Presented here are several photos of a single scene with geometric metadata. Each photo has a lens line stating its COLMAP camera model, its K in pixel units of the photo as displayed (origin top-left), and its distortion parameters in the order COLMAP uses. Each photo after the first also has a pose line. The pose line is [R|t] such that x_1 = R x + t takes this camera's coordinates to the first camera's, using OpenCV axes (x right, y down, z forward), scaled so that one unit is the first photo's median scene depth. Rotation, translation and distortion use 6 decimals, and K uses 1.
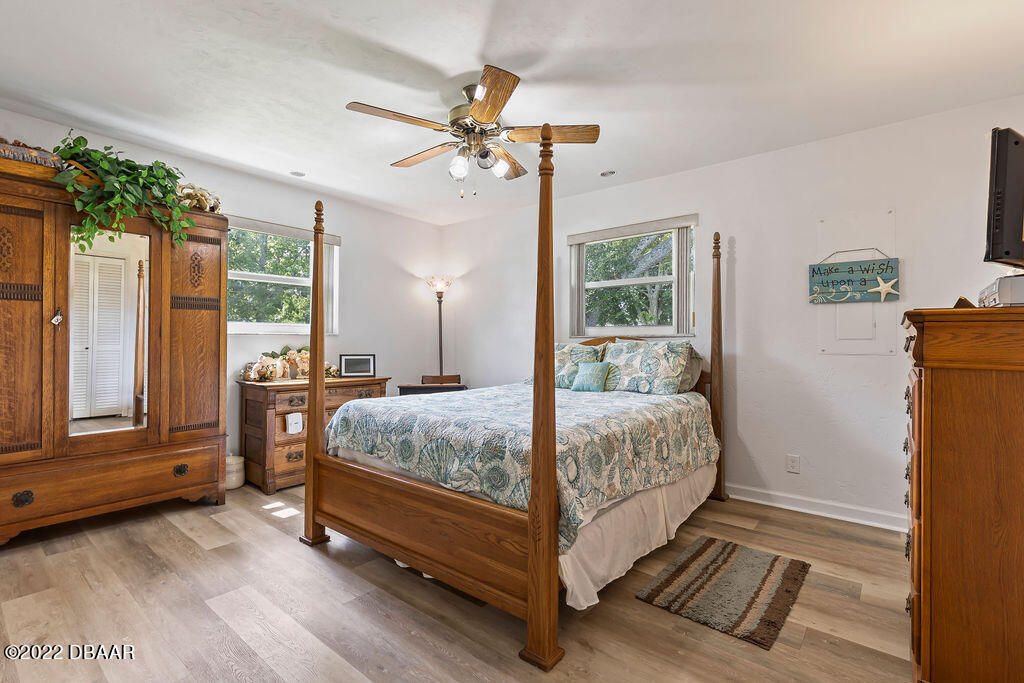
lens RADIAL K [[468.3, 0, 510.0], [0, 468.3, 344.5], [0, 0, 1]] dist [0.000103, 0.004201]
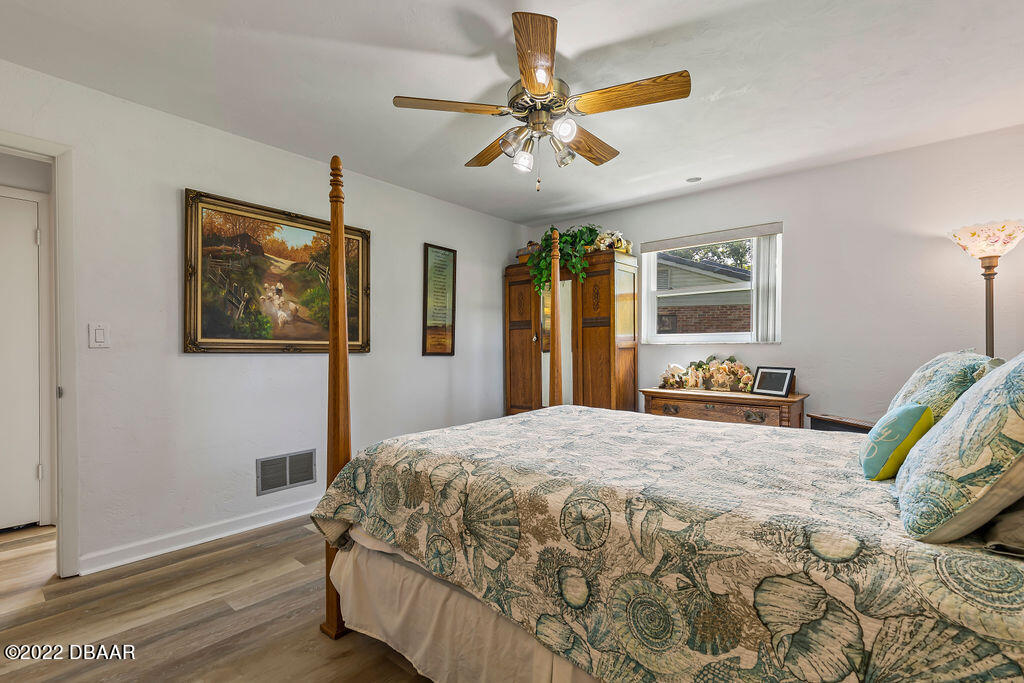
lens RADIAL K [[465.7, 0, 511.7], [0, 465.7, 357.1], [0, 0, 1]] dist [0.001018, 0.000173]
pose [[-0.012213, 0.010475, -0.999871, 0.635238], [-0.004690, 0.999934, 0.010533, -0.002417], [0.999914, 0.004818, -0.012163, 0.763784]]
